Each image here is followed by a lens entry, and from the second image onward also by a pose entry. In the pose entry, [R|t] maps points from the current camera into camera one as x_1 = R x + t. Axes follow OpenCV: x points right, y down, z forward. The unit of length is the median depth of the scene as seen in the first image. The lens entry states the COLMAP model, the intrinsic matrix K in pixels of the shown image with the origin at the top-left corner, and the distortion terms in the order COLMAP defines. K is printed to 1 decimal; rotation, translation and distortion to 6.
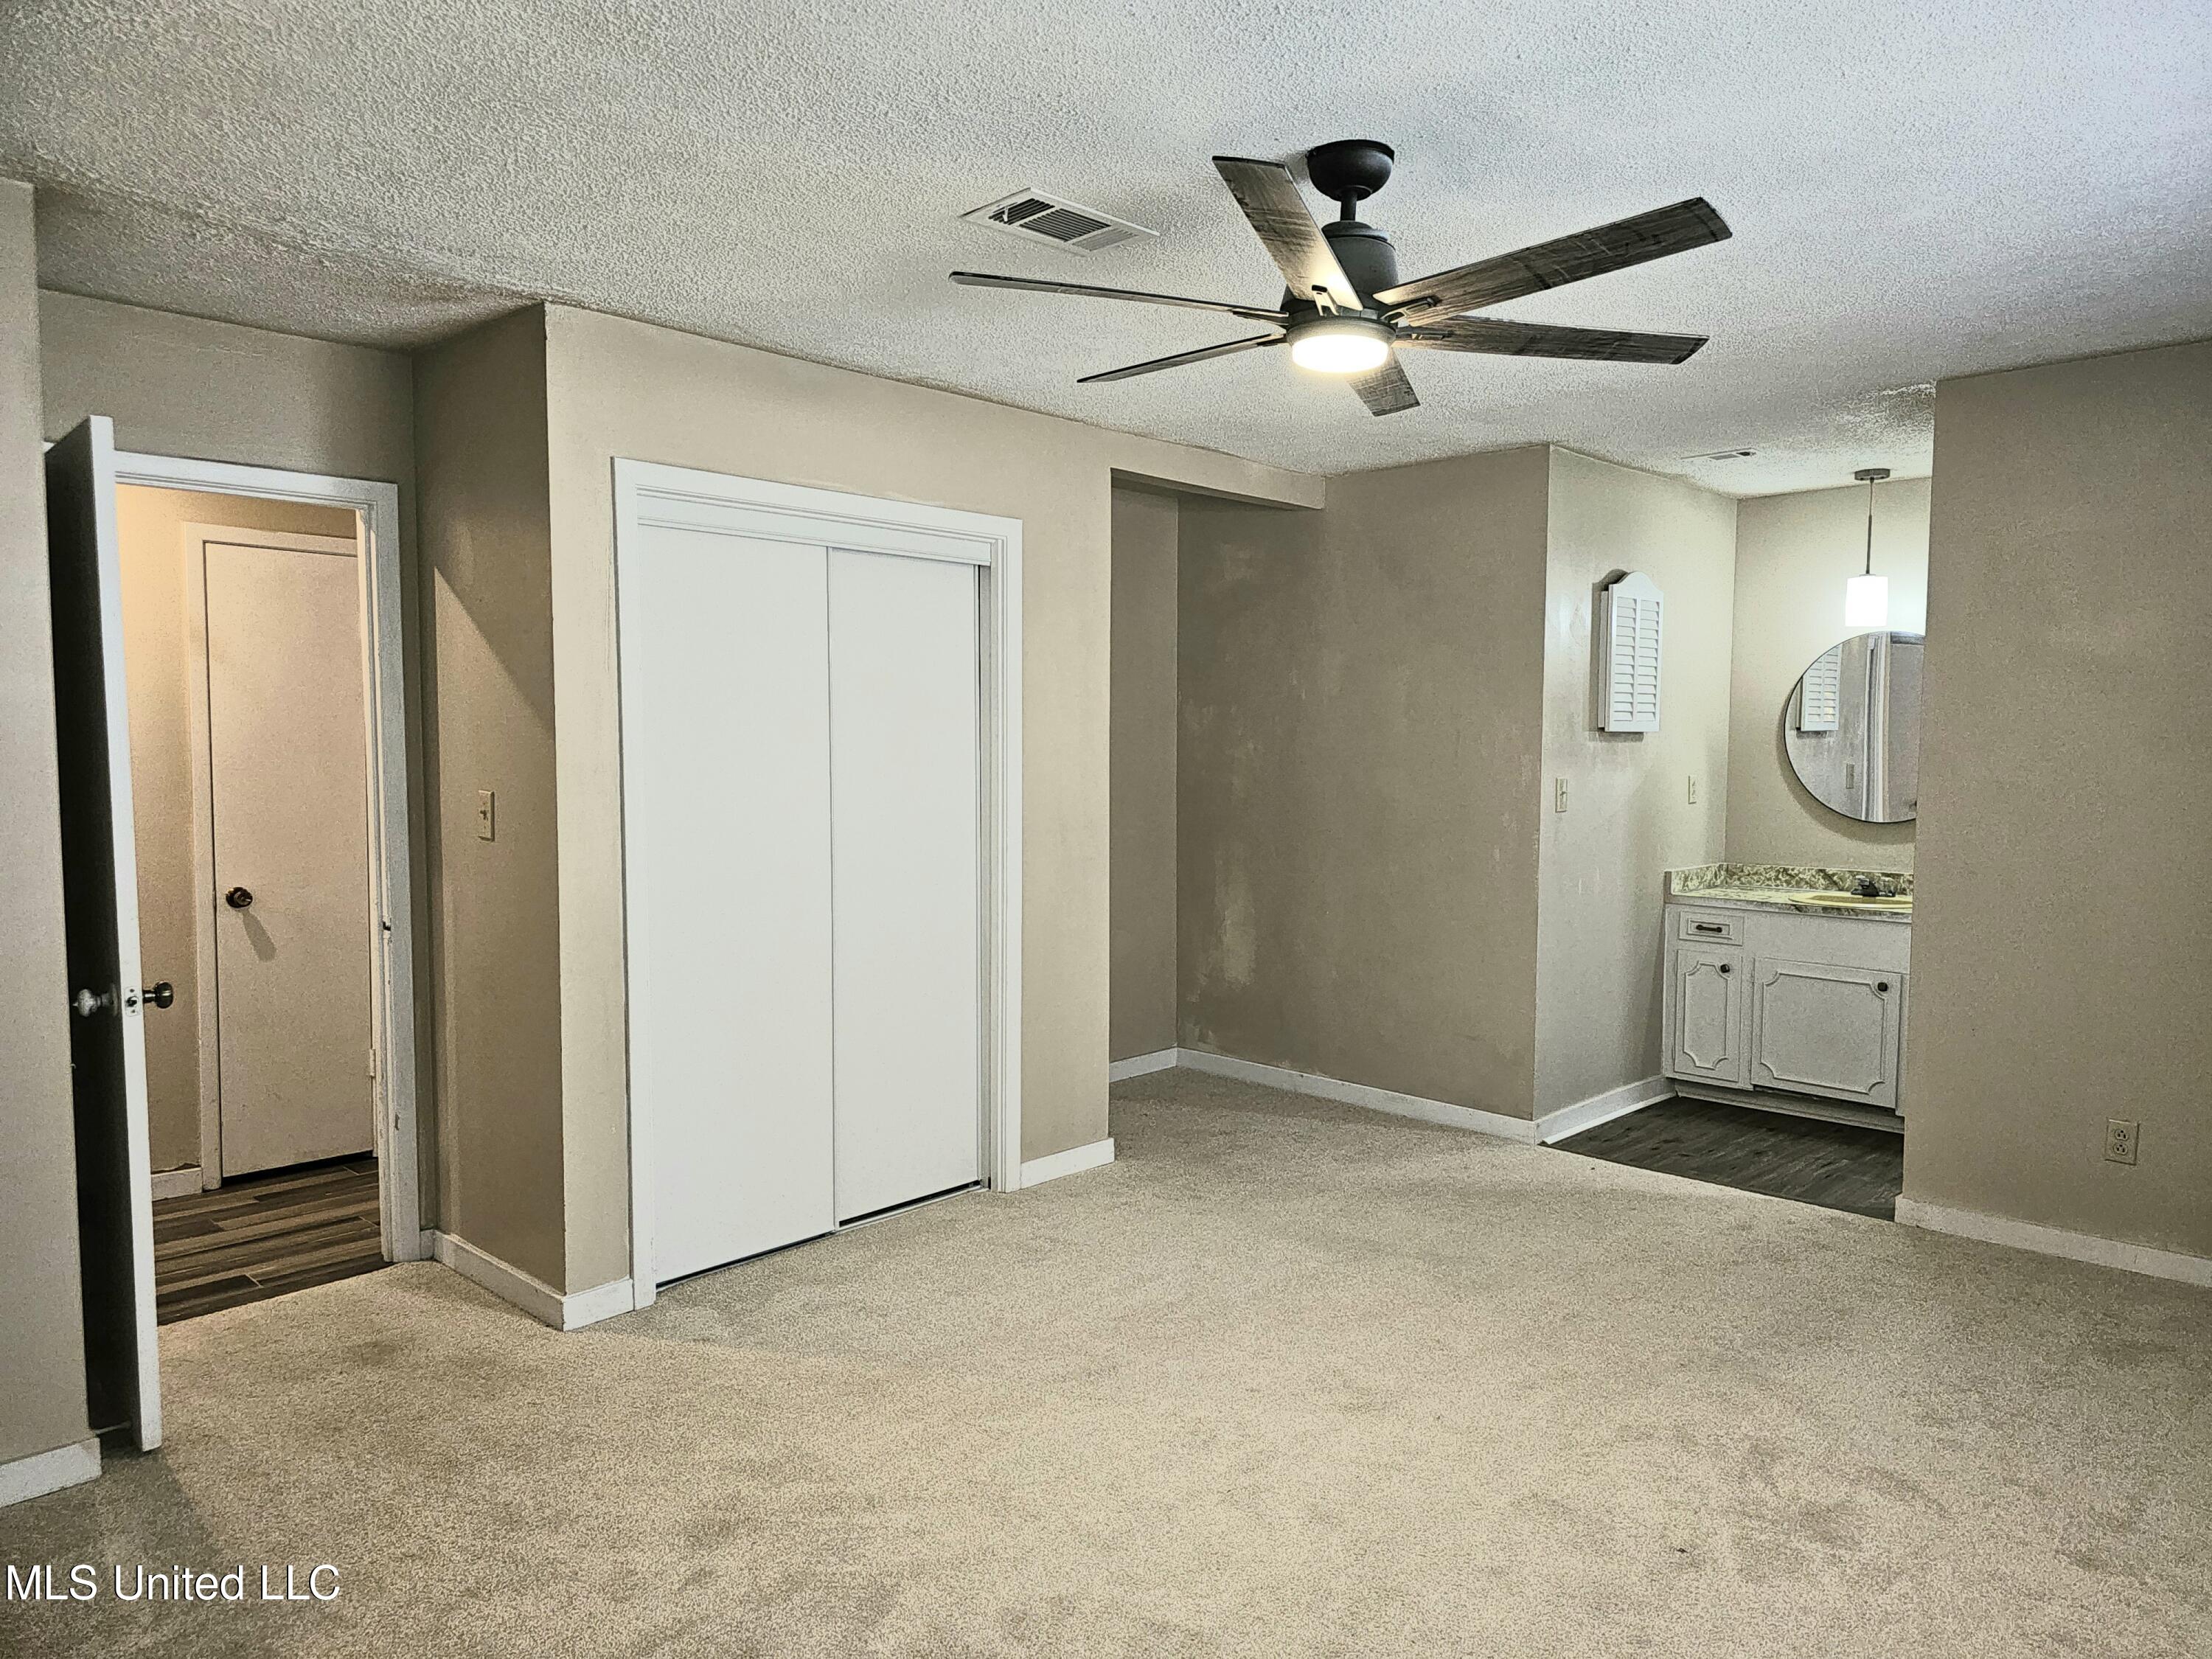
lens RADIAL K [[1508.8, 0, 1119.9], [0, 1508.8, 829.3], [0, 0, 1]] dist [0.028913, -0.001061]
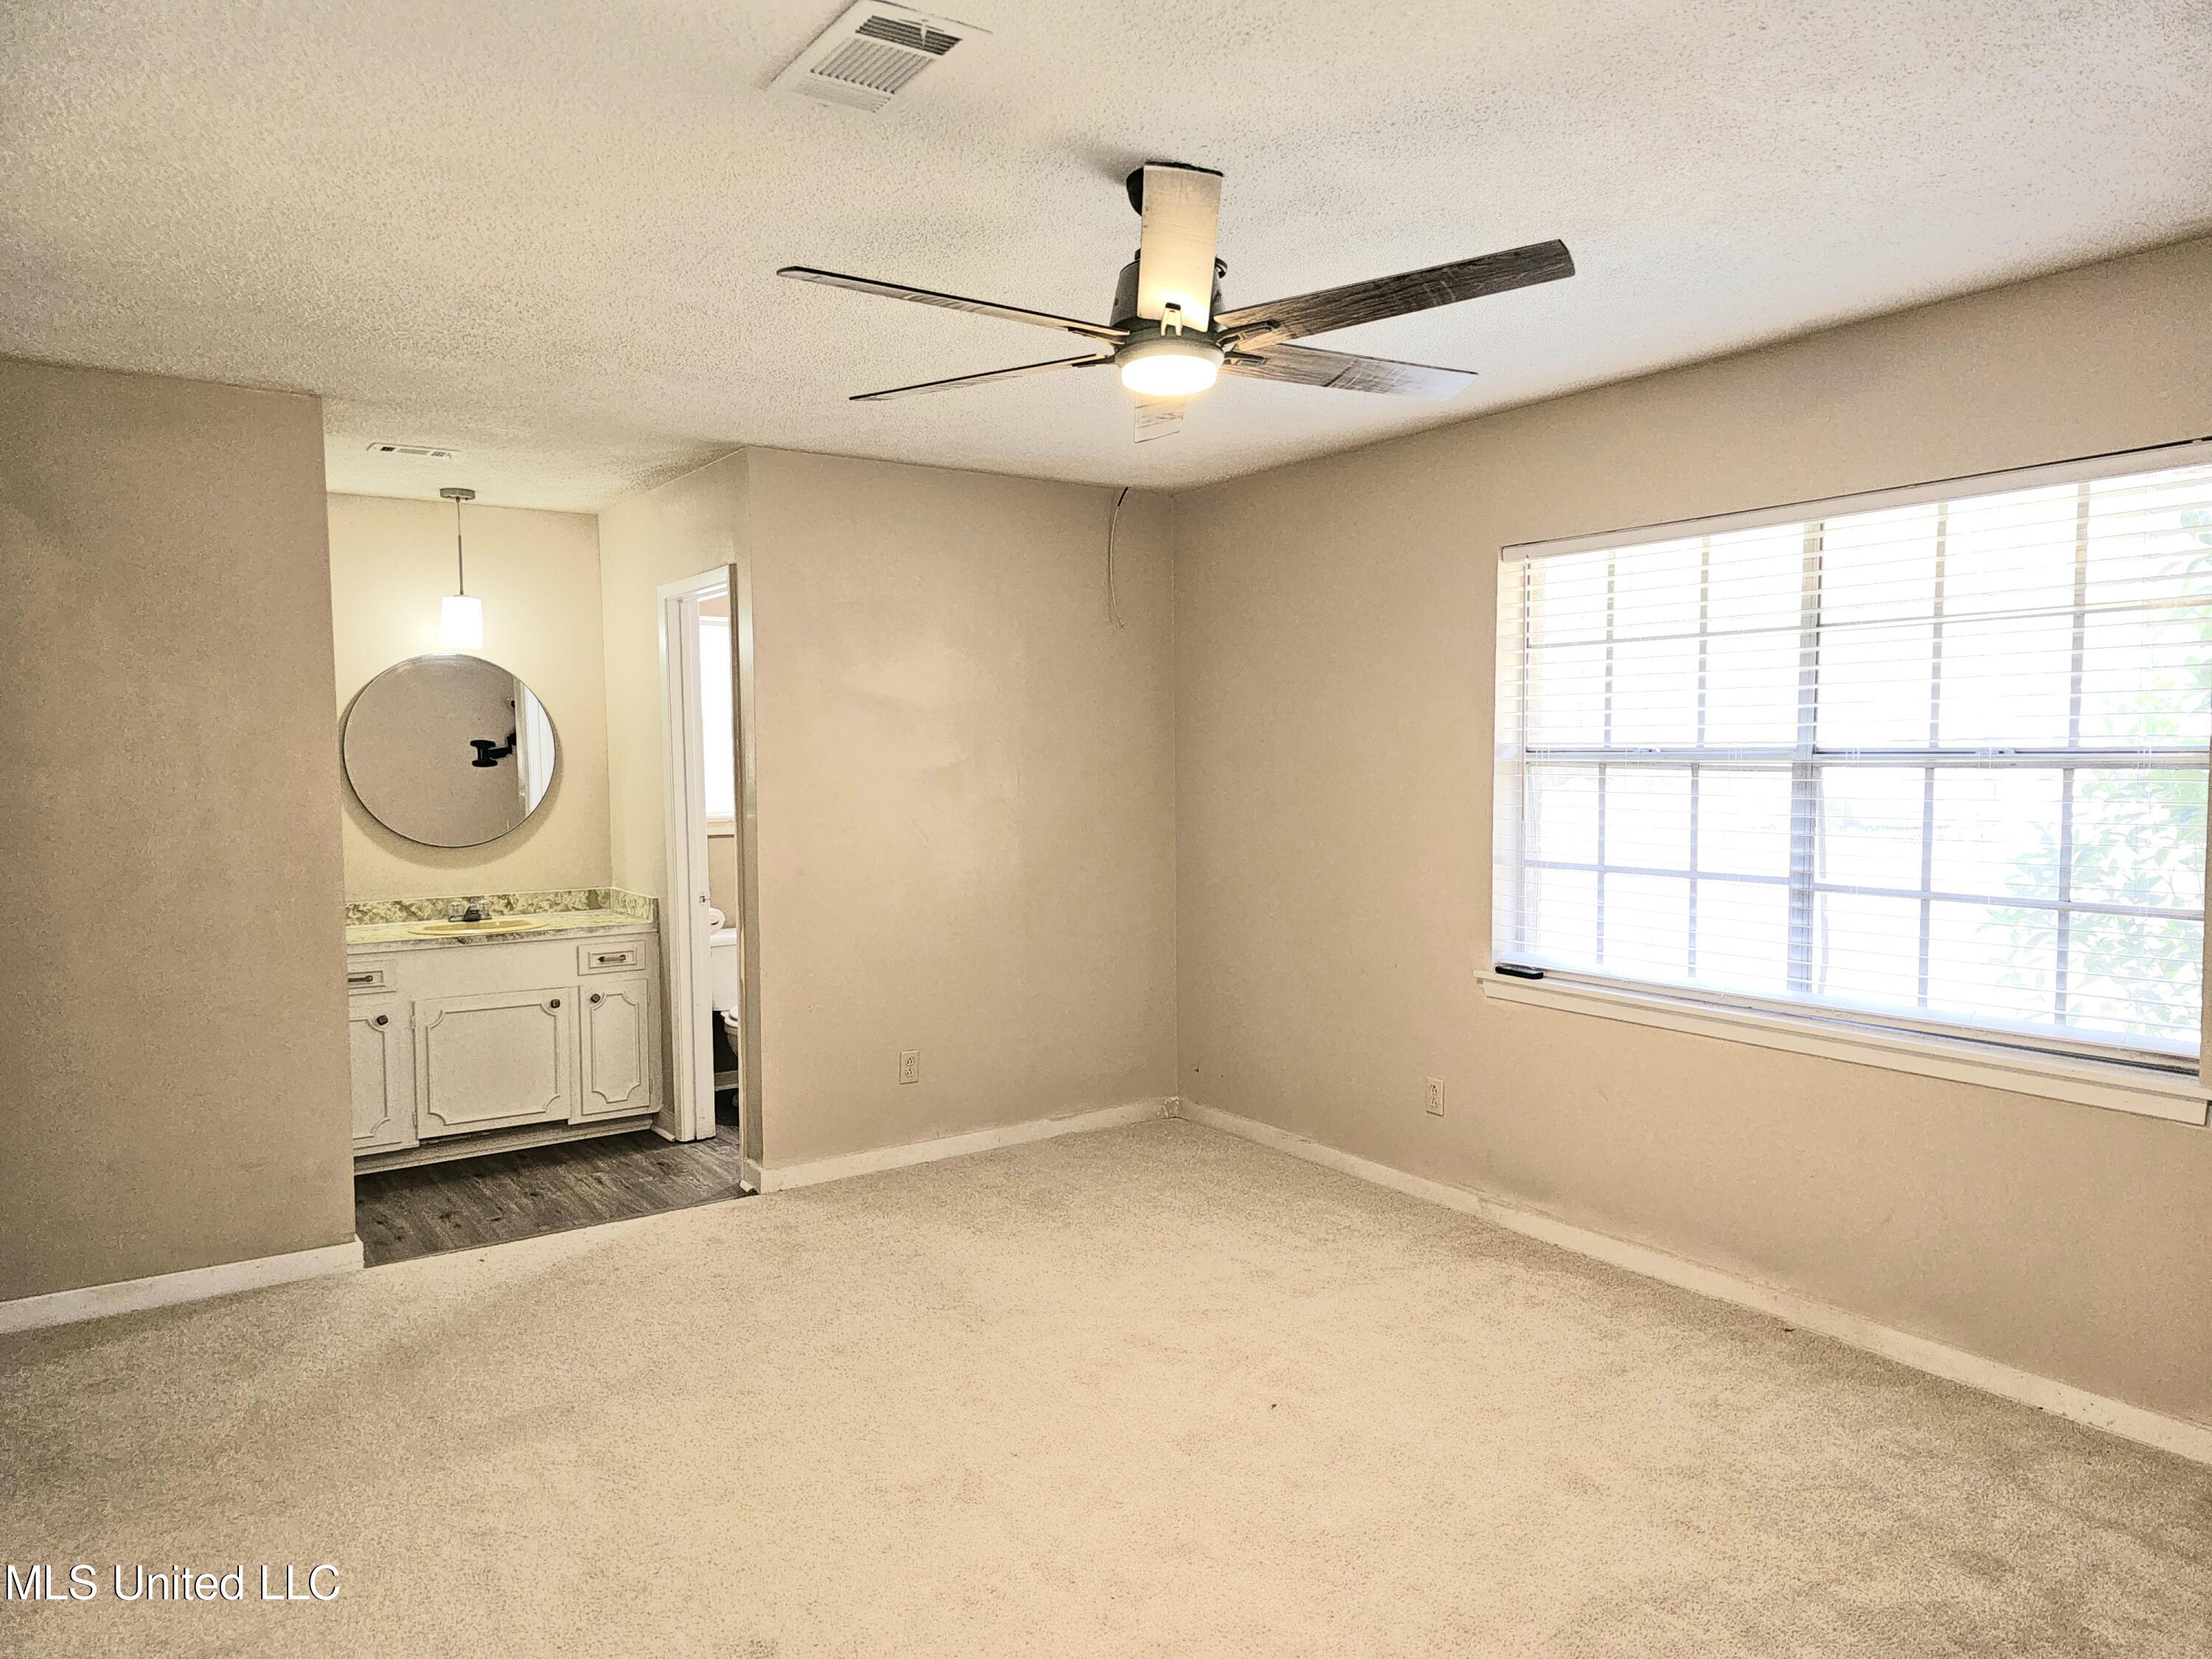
lens RADIAL K [[1508.8, 0, 1118.2], [0, 1508.8, 821.5], [0, 0, 1]] dist [0.028913, -0.001061]
pose [[0.187792, -0.051353, 0.980866, -0.418963], [0.072384, 0.996640, 0.038321, -0.029690], [-0.979538, 0.063802, 0.190878, 0.424722]]
